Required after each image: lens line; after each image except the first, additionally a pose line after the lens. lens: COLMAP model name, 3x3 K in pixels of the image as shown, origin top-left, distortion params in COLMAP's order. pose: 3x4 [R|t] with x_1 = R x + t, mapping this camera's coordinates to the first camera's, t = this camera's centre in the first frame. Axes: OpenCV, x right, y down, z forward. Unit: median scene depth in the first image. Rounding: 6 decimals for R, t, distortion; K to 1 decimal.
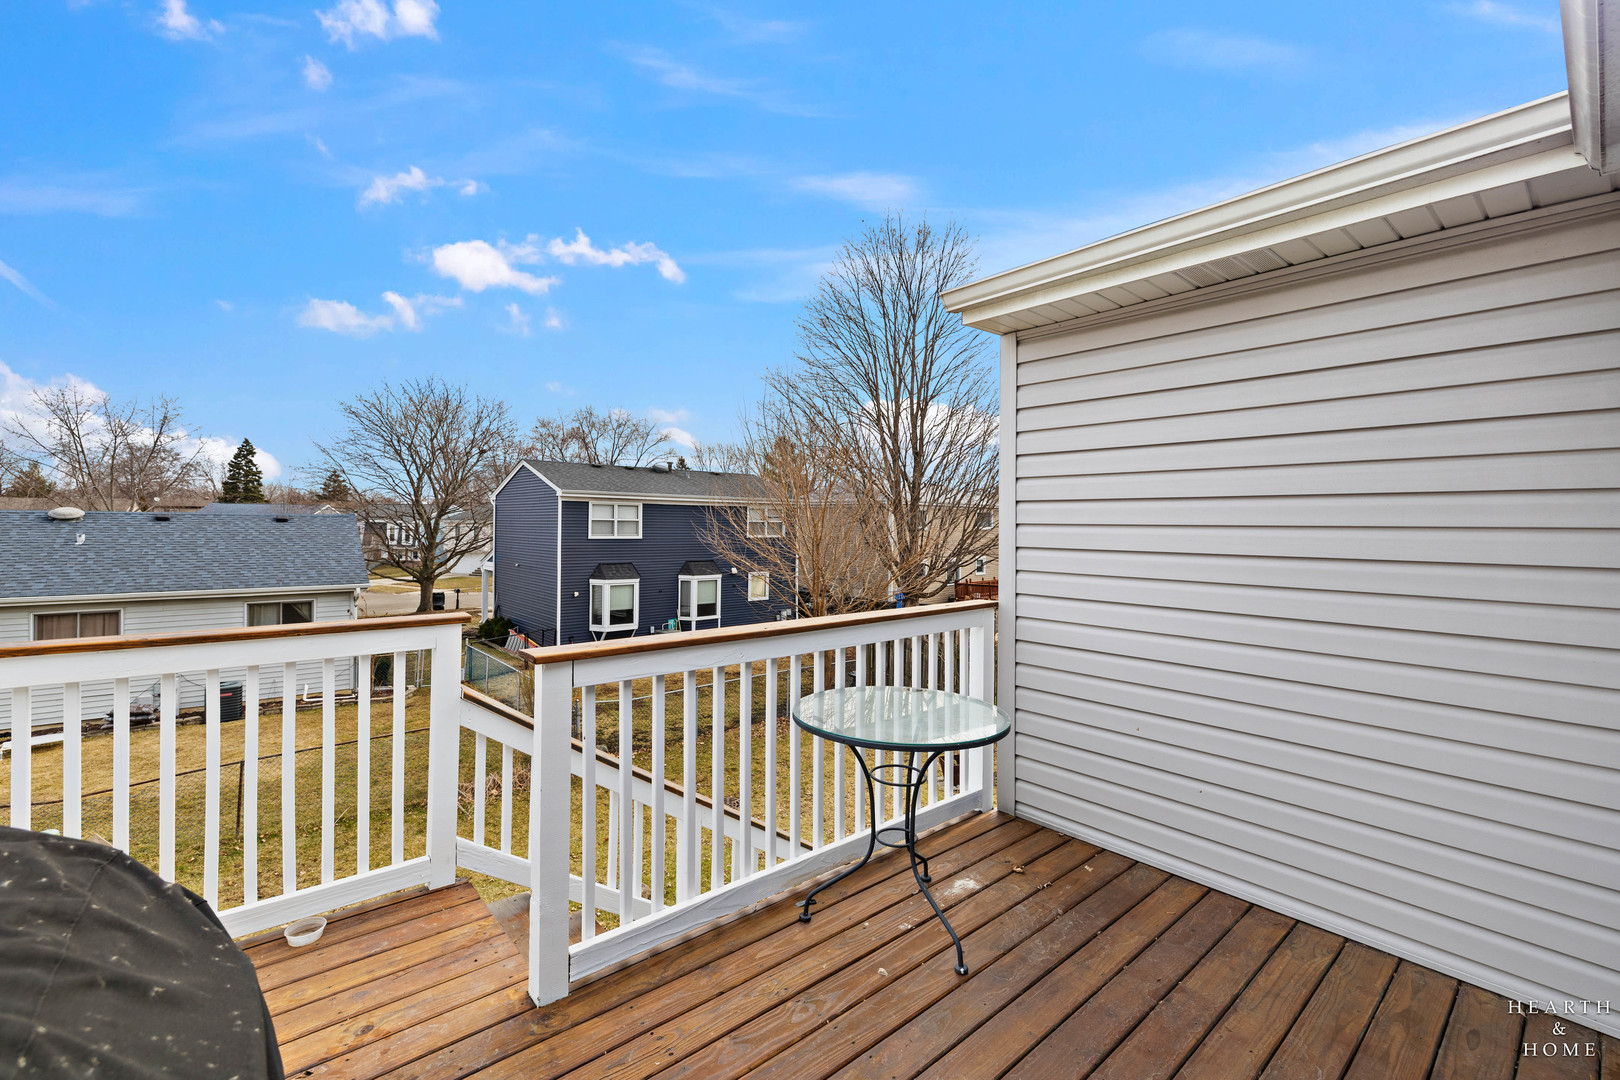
lens RADIAL K [[691.9, 0, 844.7], [0, 691.9, 524.1], [0, 0, 1]] dist [0.009815, 0.000170]
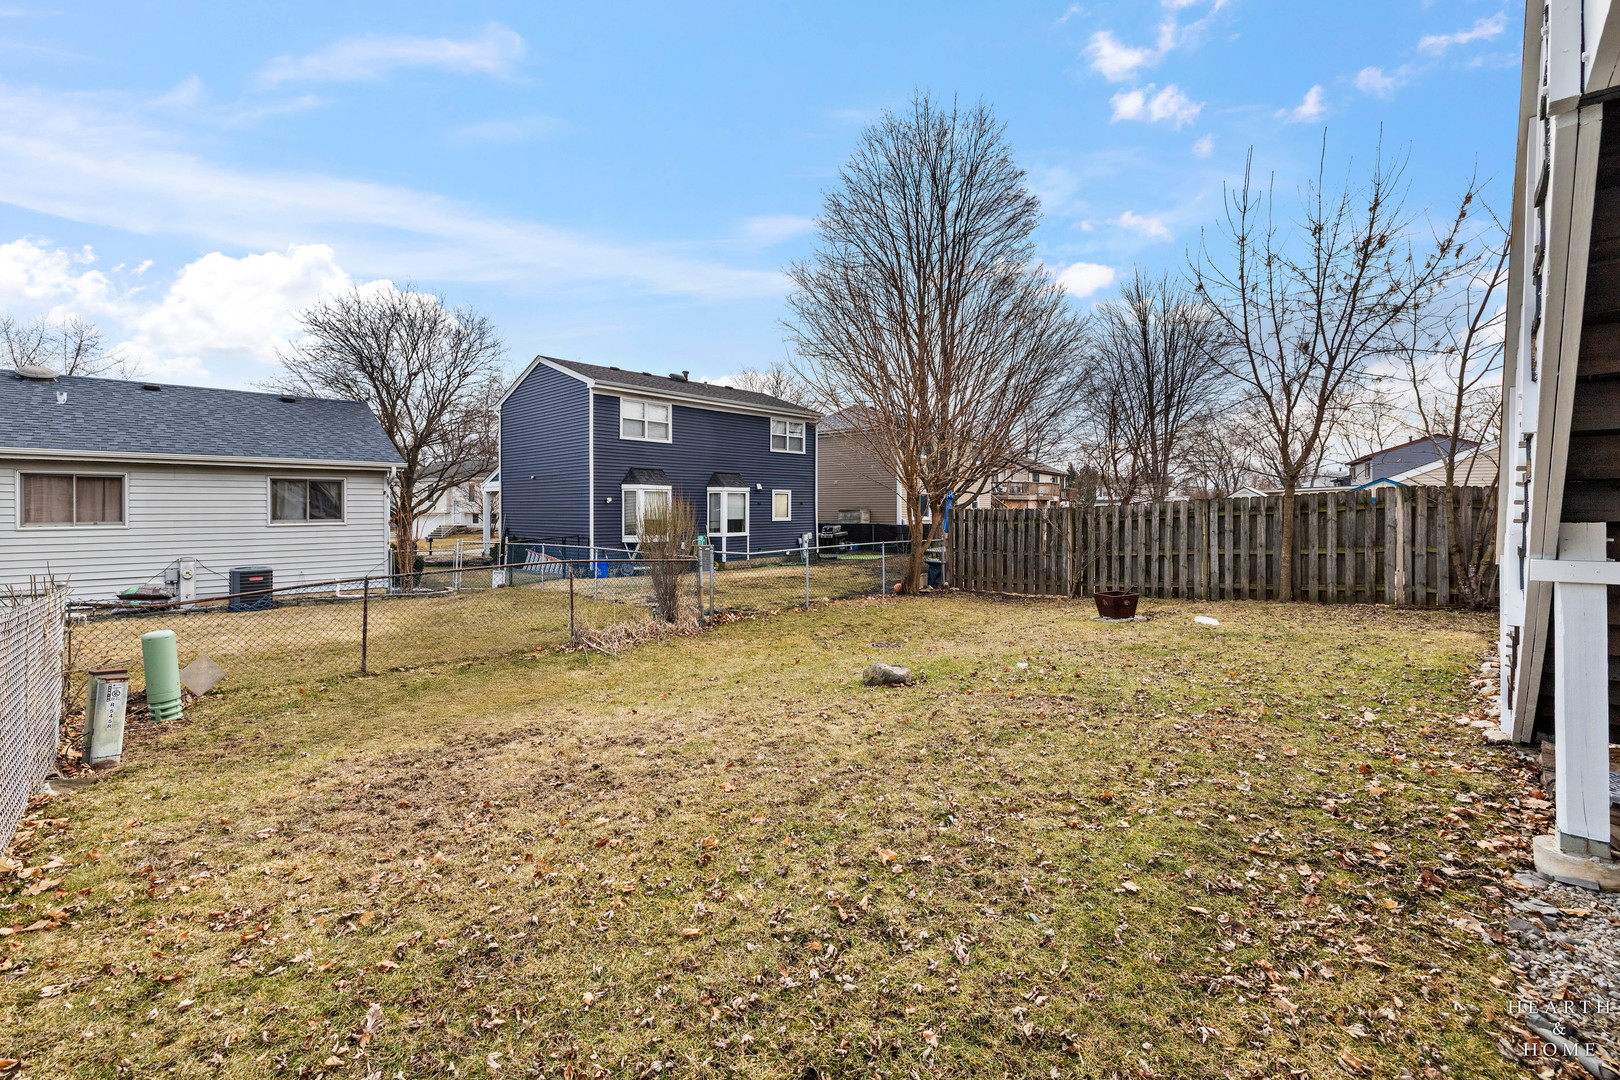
lens RADIAL K [[691.9, 0, 809.0], [0, 691.9, 533.3], [0, 0, 1]] dist [0.009815, 0.000170]
pose [[0.995429, -0.040901, 0.086302, -0.199799], [0.040862, 0.999162, 0.002218, 0.149118], [-0.086321, 0.001318, 0.996267, 0.068123]]
